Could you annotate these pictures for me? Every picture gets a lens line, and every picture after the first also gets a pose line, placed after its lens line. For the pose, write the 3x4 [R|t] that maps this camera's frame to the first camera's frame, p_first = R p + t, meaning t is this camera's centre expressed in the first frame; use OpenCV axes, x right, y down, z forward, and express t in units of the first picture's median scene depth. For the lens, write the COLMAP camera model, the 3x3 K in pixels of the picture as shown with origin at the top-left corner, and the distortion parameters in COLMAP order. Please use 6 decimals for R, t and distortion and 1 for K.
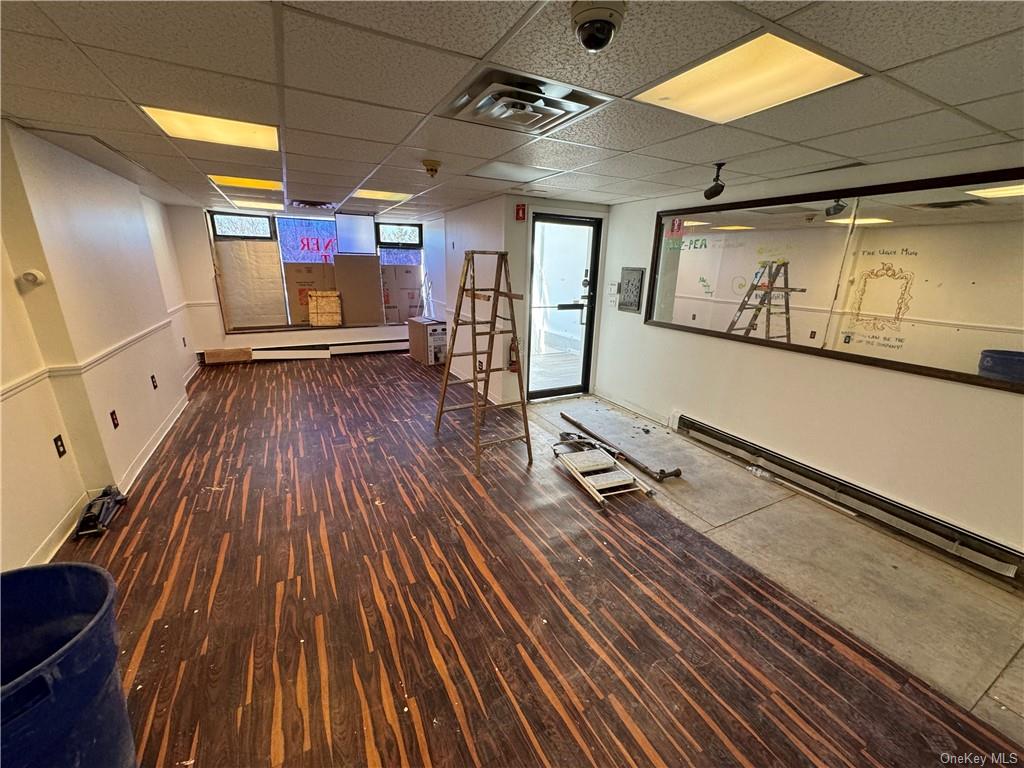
lens RADIAL K [[409.1, 0, 511.7], [0, 409.1, 383.6], [0, 0, 1]] dist [-0.001552, 0.000444]
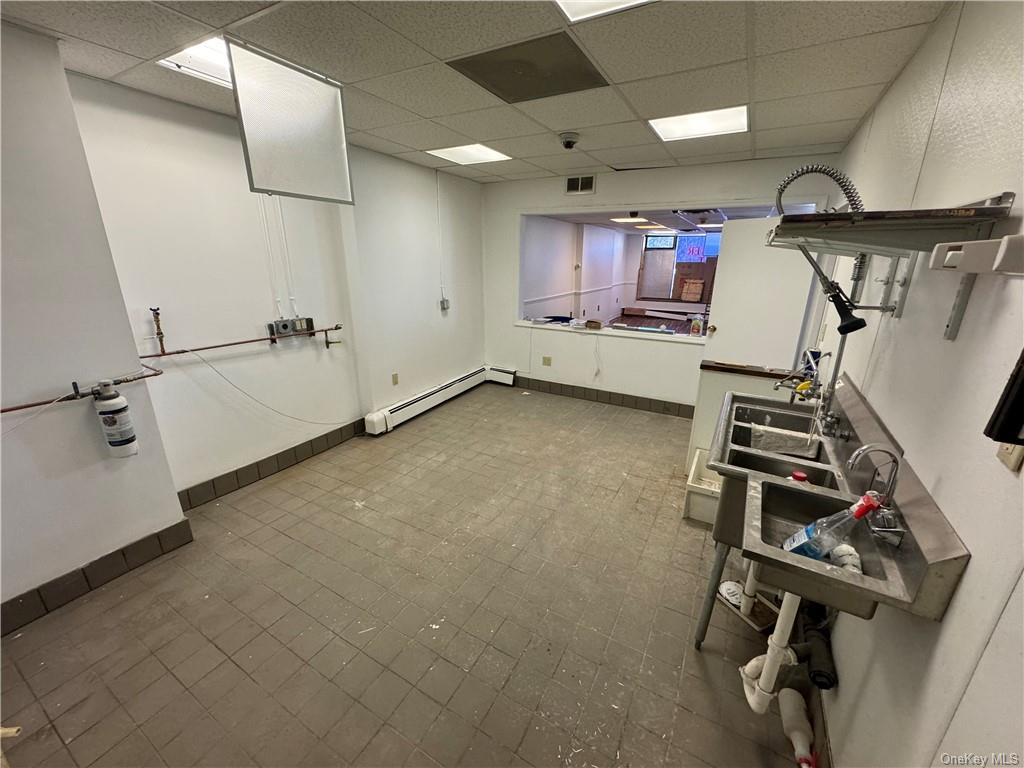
lens RADIAL K [[409.1, 0, 509.2], [0, 409.1, 386.4], [0, 0, 1]] dist [-0.001552, 0.000444]
pose [[0.545402, 0.237707, -0.803761, 0.565842], [-0.233459, 0.964076, 0.126703, 0.154218], [0.805005, 0.118541, 0.581304, -0.503679]]
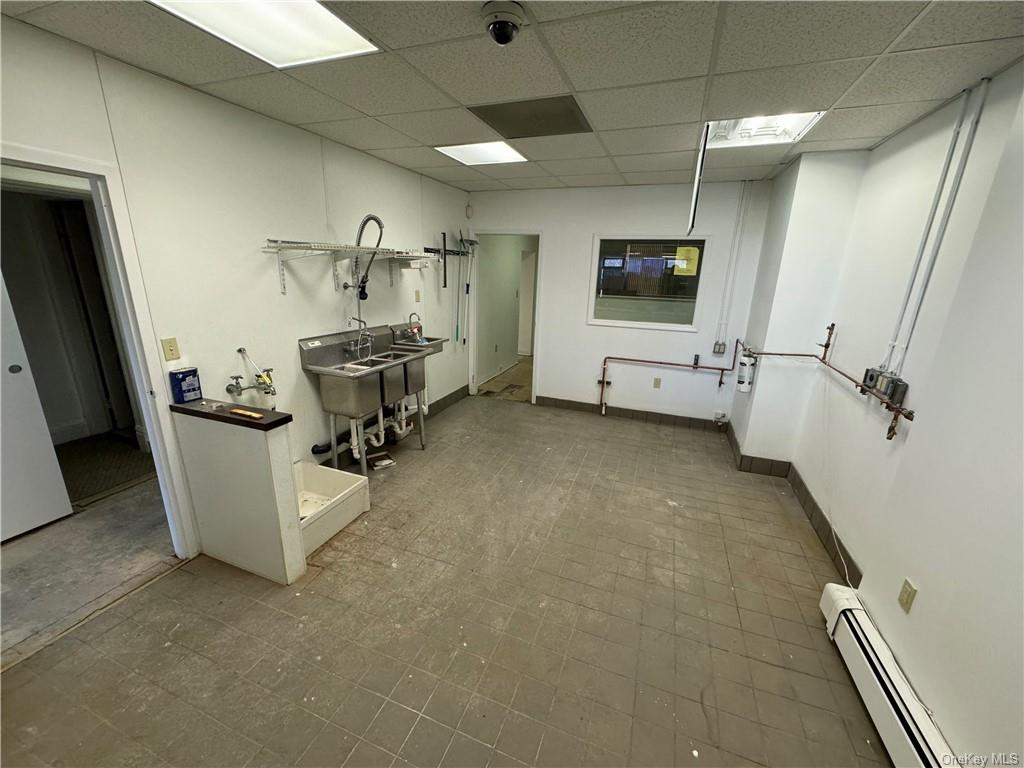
lens RADIAL K [[409.1, 0, 509.7], [0, 409.1, 383.9], [0, 0, 1]] dist [-0.001552, 0.000444]
pose [[-0.665379, -0.245928, 0.704833, -1.726352], [0.169368, 0.869823, 0.463382, -0.452924], [-0.727039, 0.427701, -0.537109, 1.344676]]
